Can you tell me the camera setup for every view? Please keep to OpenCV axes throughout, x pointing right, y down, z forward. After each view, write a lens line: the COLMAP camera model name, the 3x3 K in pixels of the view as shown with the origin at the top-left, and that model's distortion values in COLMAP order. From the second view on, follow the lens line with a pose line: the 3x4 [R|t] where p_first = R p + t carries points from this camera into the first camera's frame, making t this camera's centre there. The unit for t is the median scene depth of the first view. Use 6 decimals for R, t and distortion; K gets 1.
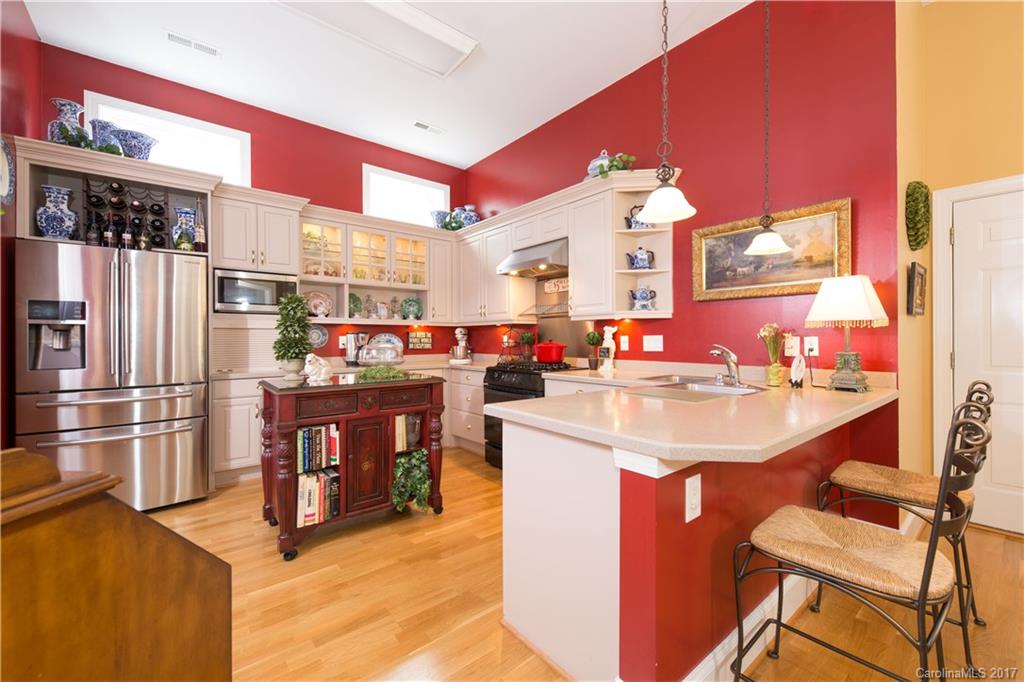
lens RADIAL K [[418.6, 0, 513.2], [0, 418.6, 337.1], [0, 0, 1]] dist [0.000152, 0.000089]
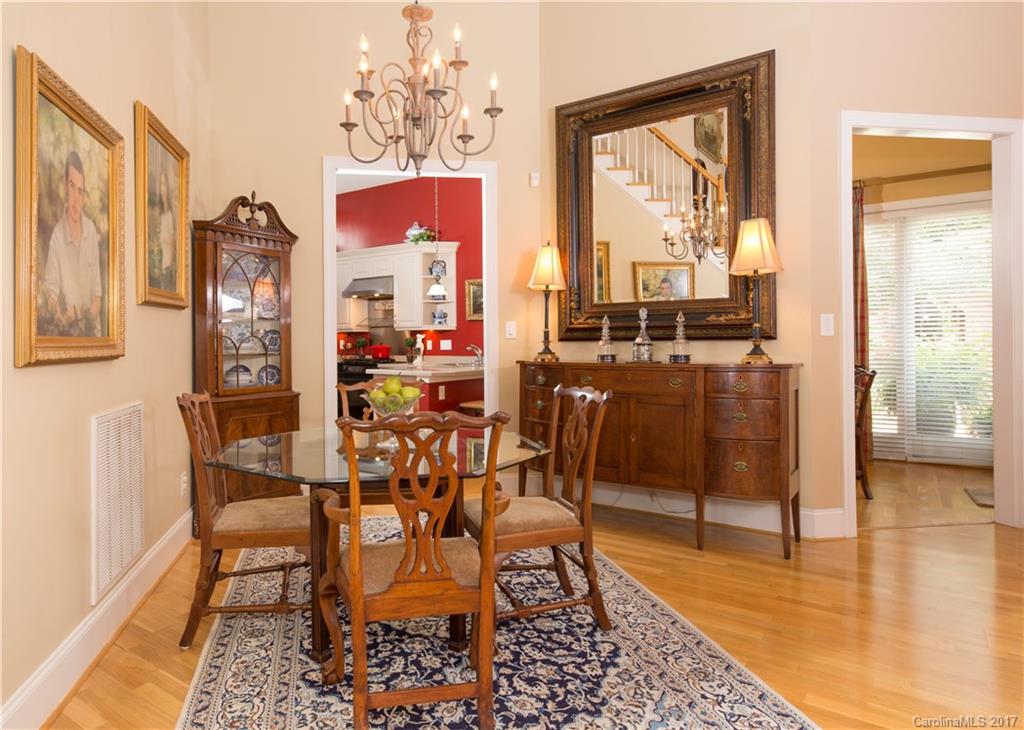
lens RADIAL K [[618.0, 0, 418.8], [0, 618.0, 350.1], [0, 0, 1]] dist [0.007691, 0.002518]
pose [[0.978442, -0.006939, 0.206403, -0.252546], [0.003597, 0.999856, 0.016560, -0.005235], [-0.206488, -0.015461, 0.978327, -1.267679]]
